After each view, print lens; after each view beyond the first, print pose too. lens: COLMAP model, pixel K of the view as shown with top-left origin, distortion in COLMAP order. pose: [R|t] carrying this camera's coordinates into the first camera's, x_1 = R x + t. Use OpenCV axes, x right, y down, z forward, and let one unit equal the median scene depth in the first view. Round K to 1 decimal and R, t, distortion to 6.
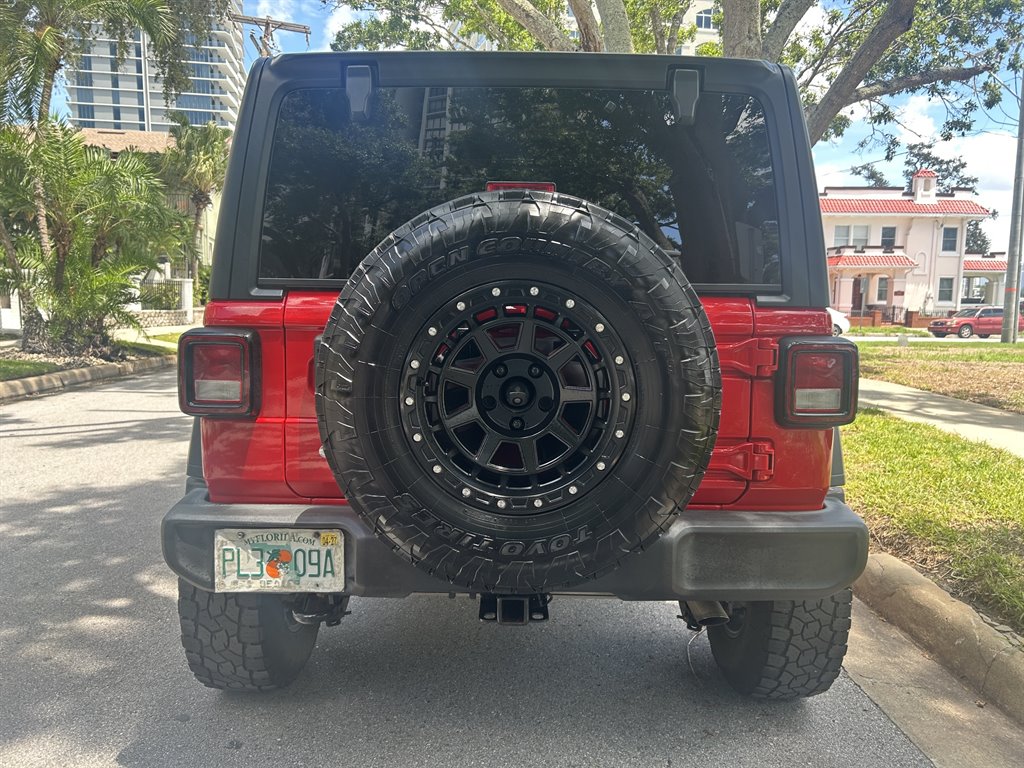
lens RADIAL K [[811.2, 0, 498.0], [0, 811.2, 384.2], [0, 0, 1]] dist [0.030262, -0.031509]
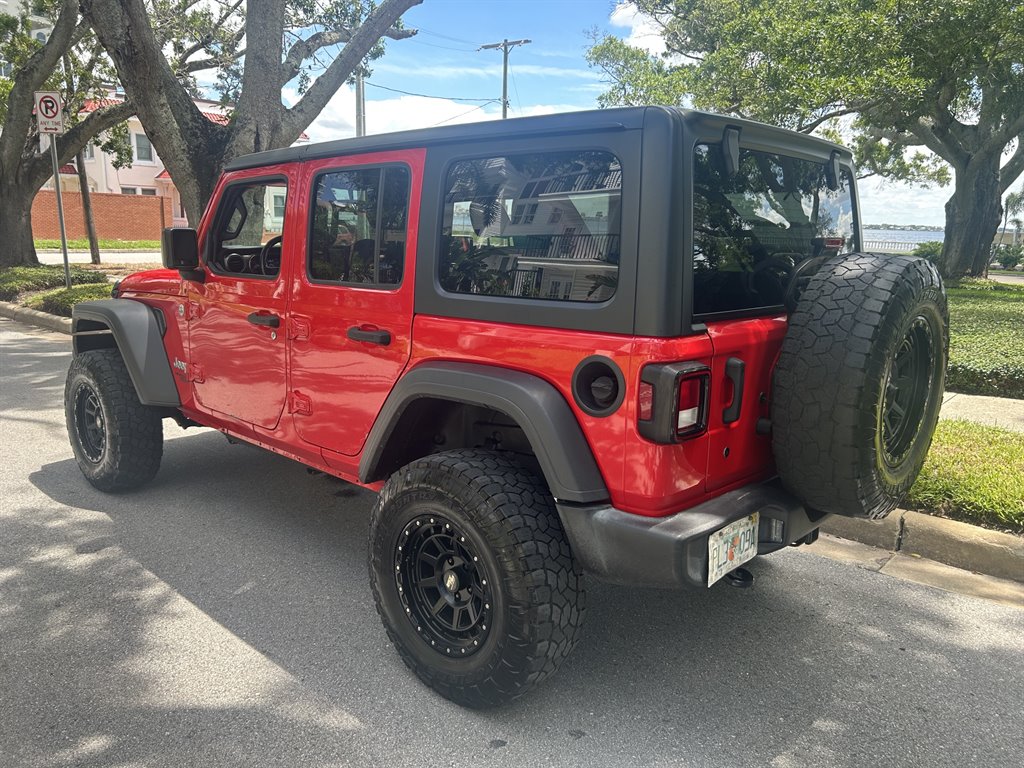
lens RADIAL K [[811.5, 0, 512.0], [0, 811.5, 384.0], [0, 0, 1]] dist [0.016690, -0.003664]
pose [[0.682000, -0.139299, 0.717964, -0.499340], [0.059274, 0.988992, 0.135579, -0.078390], [-0.728946, -0.049908, 0.682749, 0.155641]]
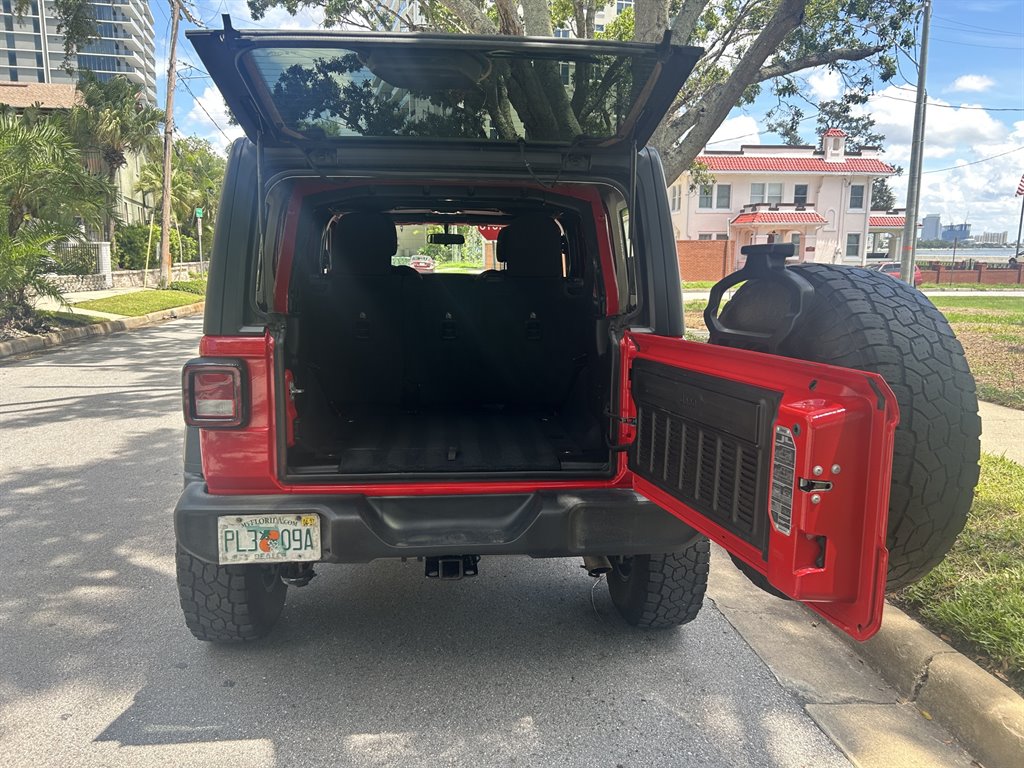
lens RADIAL K [[811.2, 0, 498.0], [0, 811.2, 384.2], [0, 0, 1]] dist [0.030262, -0.031509]
pose [[0.996002, -0.021341, 0.086749, -0.005171], [0.016524, 0.998301, 0.055869, -0.035192], [-0.087794, -0.054213, 0.994662, -0.113626]]
